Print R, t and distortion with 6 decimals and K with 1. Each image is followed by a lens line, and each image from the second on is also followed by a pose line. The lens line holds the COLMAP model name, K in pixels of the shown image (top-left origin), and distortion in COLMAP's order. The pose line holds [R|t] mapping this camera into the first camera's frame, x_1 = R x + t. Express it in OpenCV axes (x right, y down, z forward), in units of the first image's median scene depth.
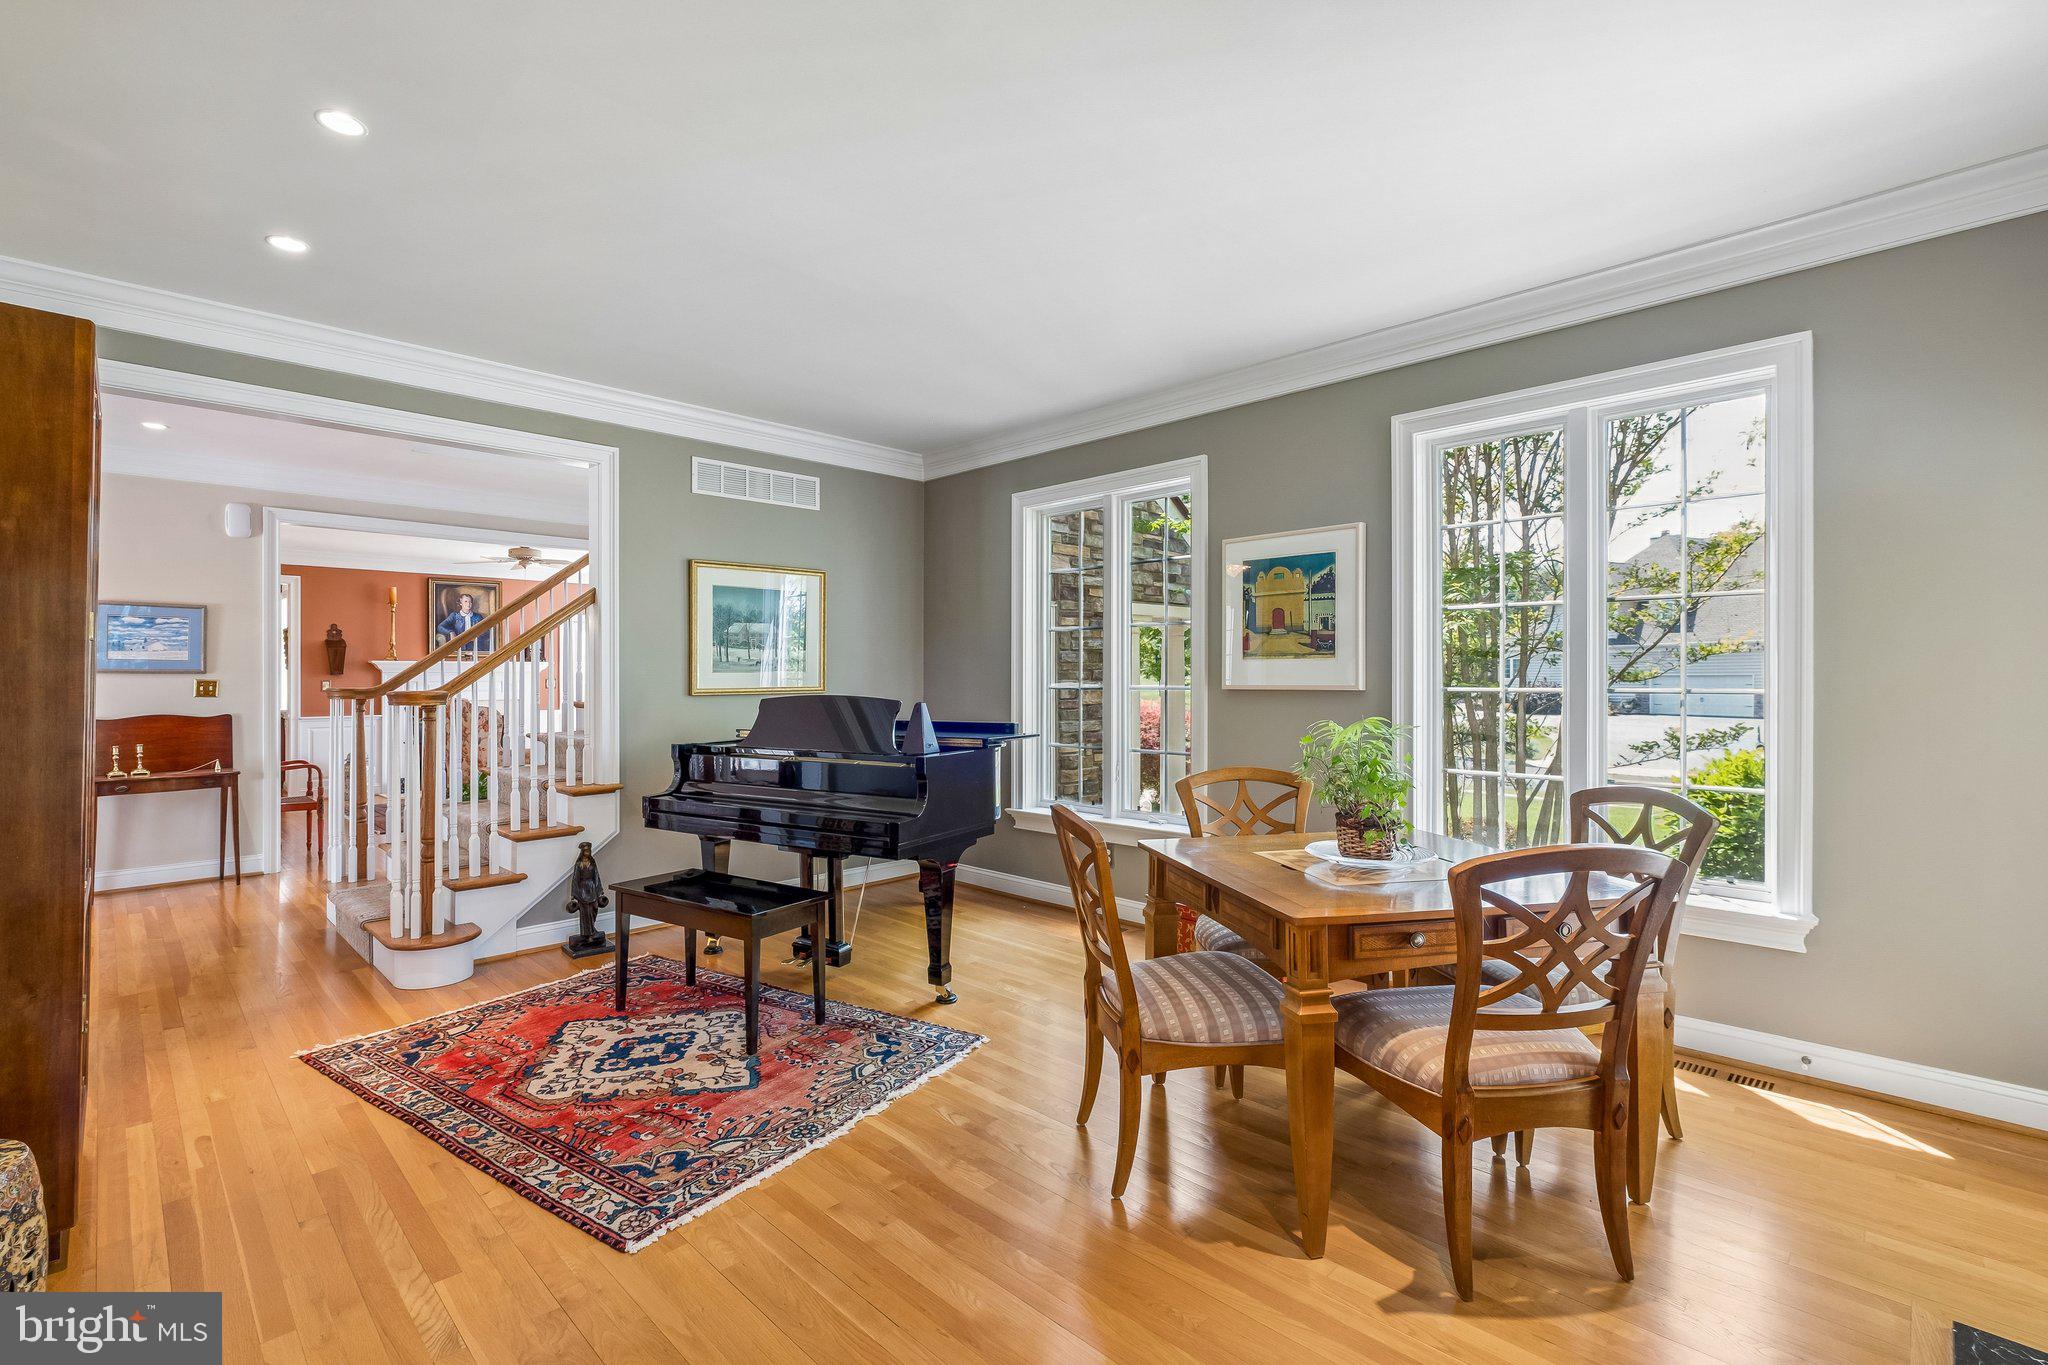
lens RADIAL K [[903.6, 0, 975.5], [0, 903.6, 678.3], [0, 0, 1]] dist [-0.000452, -0.000526]
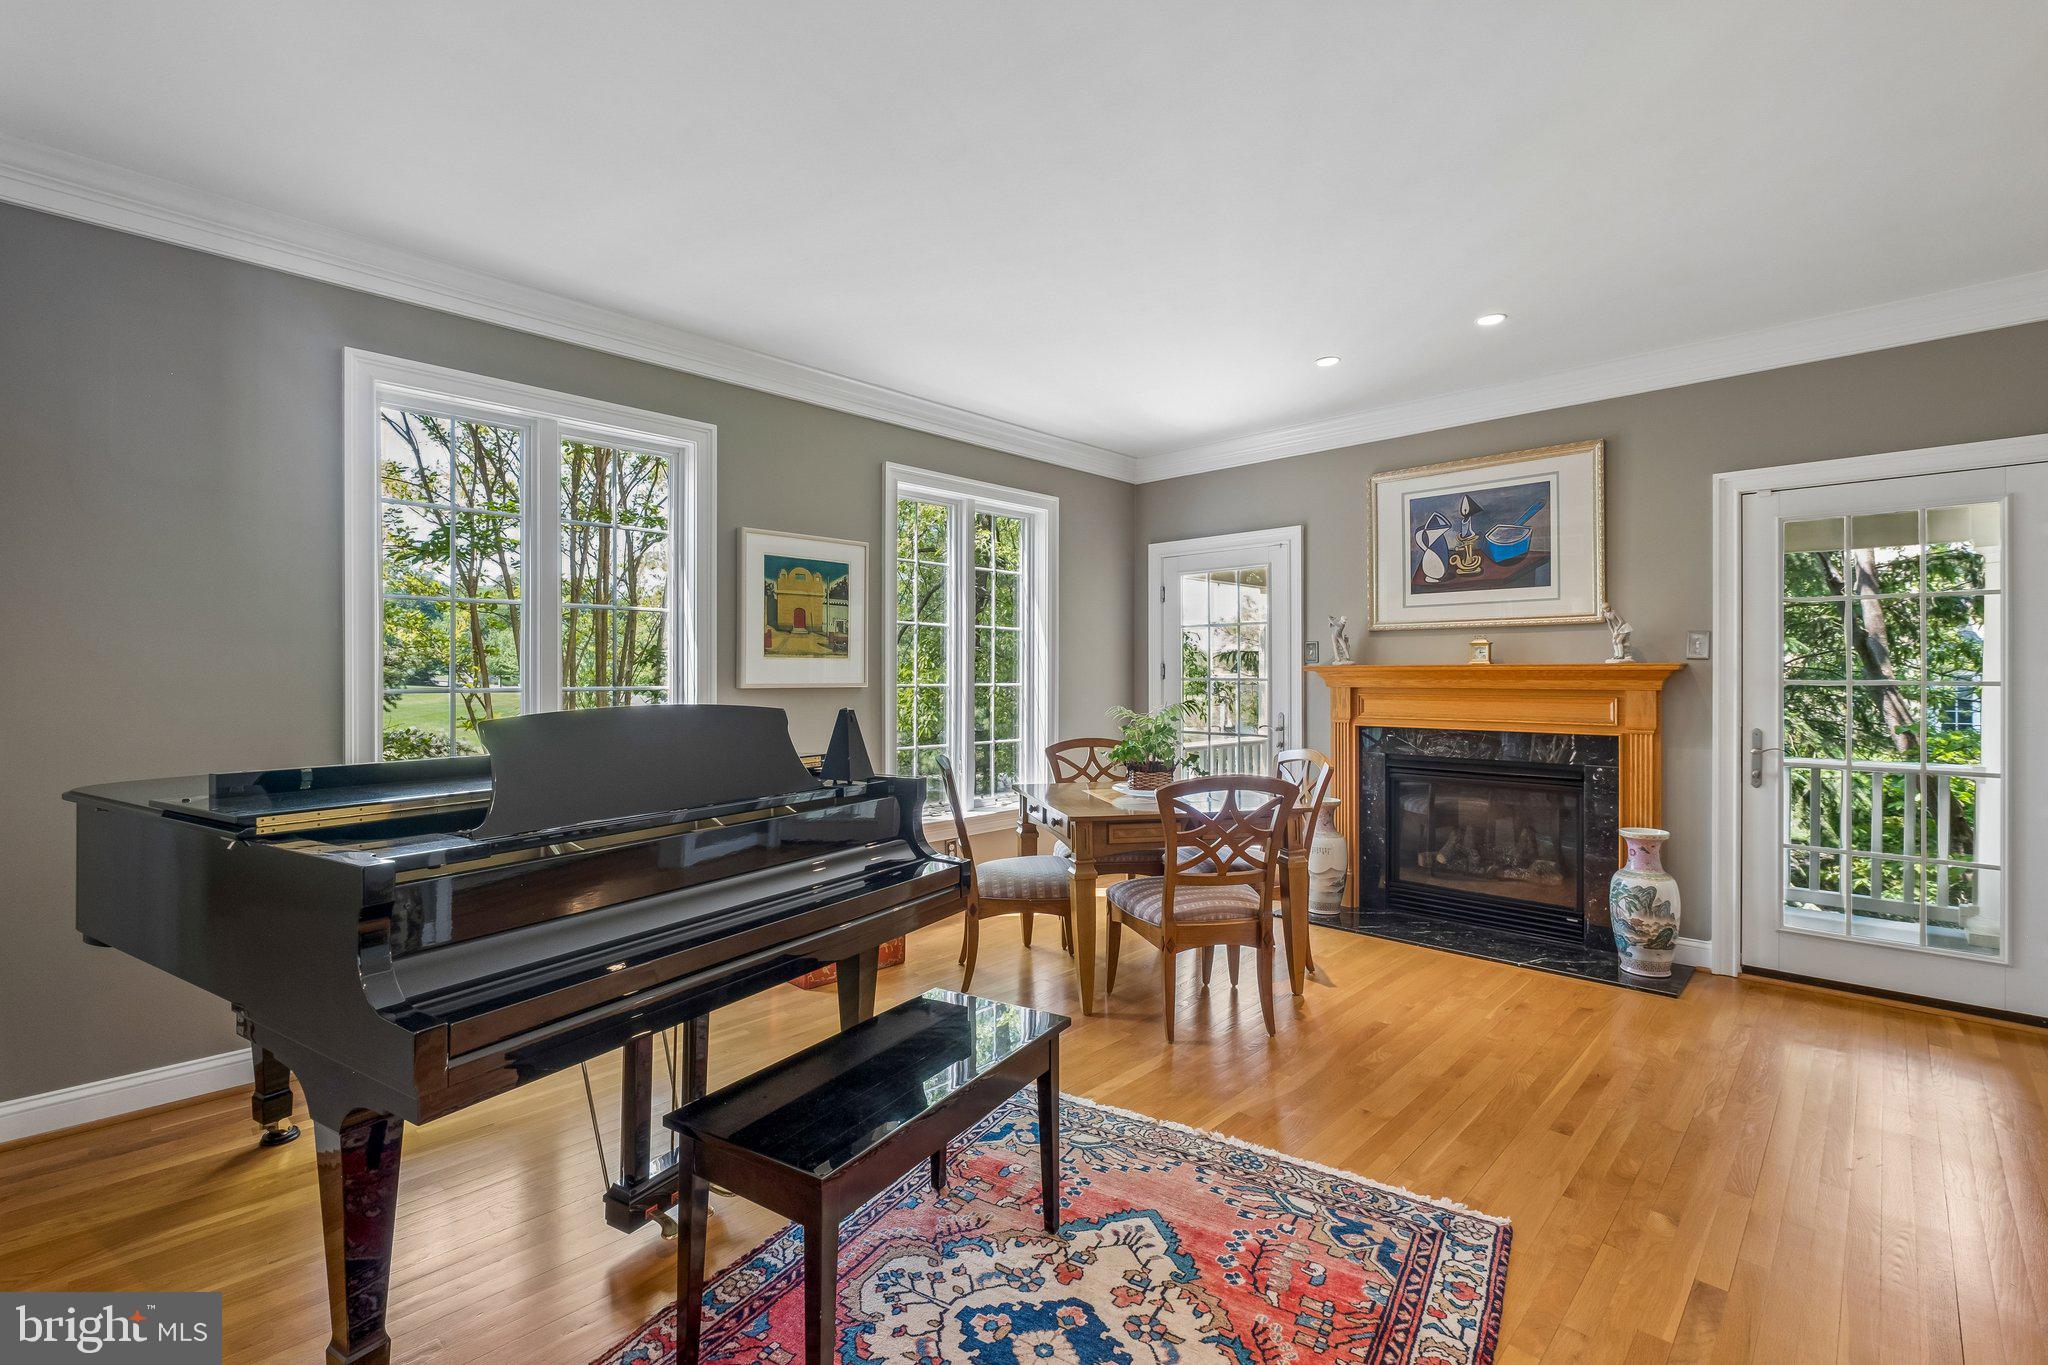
lens RADIAL K [[903.6, 0, 1019.1], [0, 903.6, 681.5], [0, 0, 1]] dist [-0.000452, -0.000526]
pose [[-0.032240, -0.002177, 0.999478, -0.934106], [-0.001428, 0.999997, 0.002132, 0.003767], [-0.999479, -0.001358, -0.032243, 1.061469]]
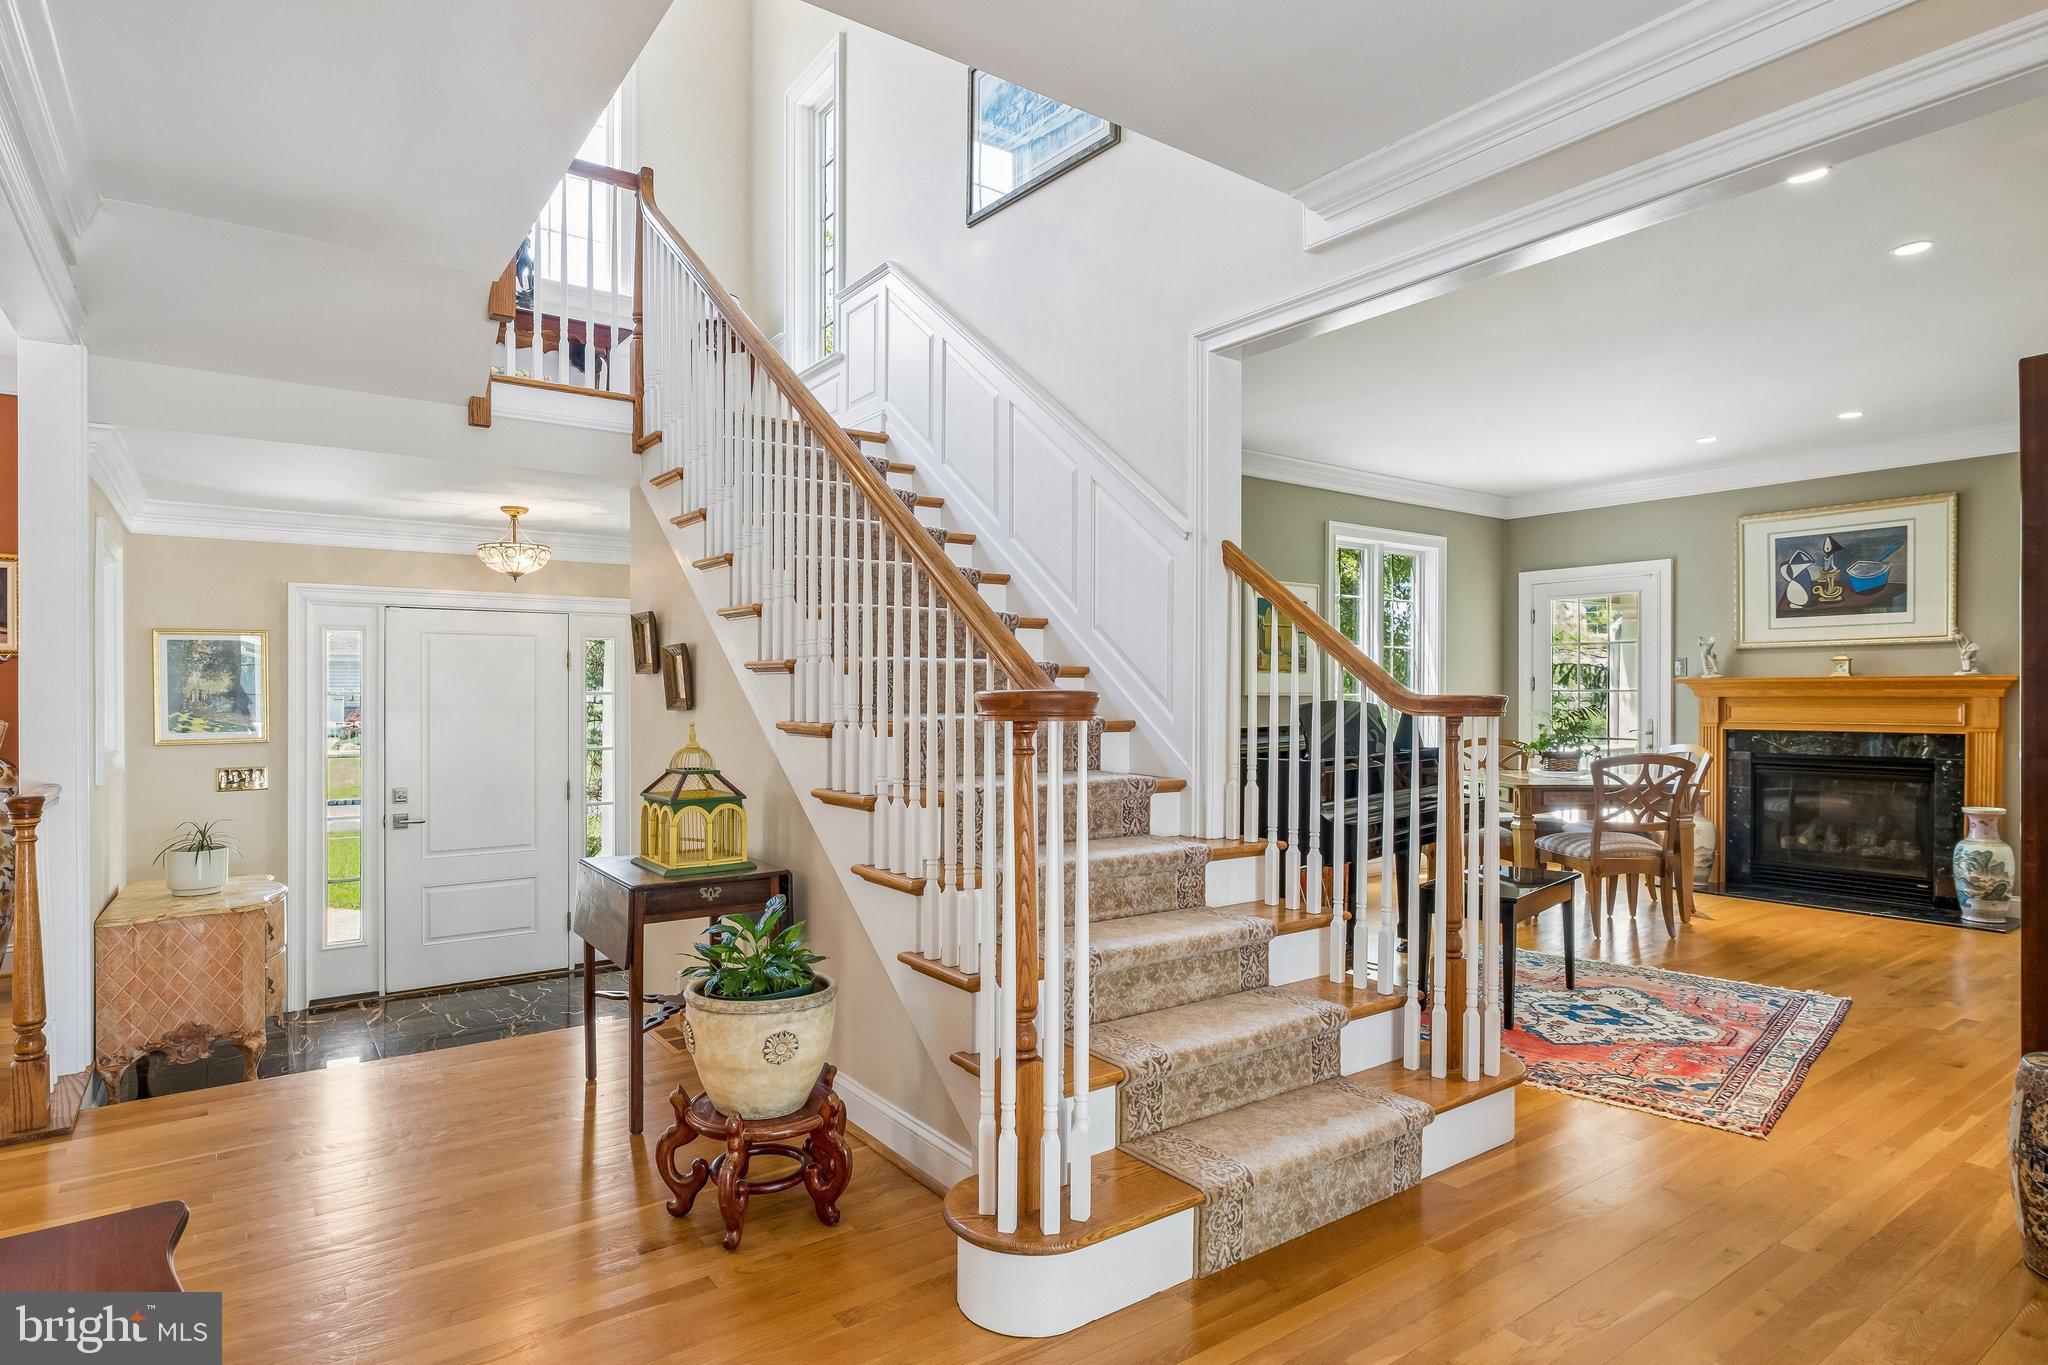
lens RADIAL K [[1107.7, 0, 1032.0], [0, 1107.7, 714.1], [0, 0, 1]] dist [0.006910, 0.007038]
pose [[0.129251, -0.015296, 0.991494, -1.864119], [-0.001728, 0.999876, 0.015650, 0.019258], [-0.991610, -0.003736, 0.129209, 1.555205]]
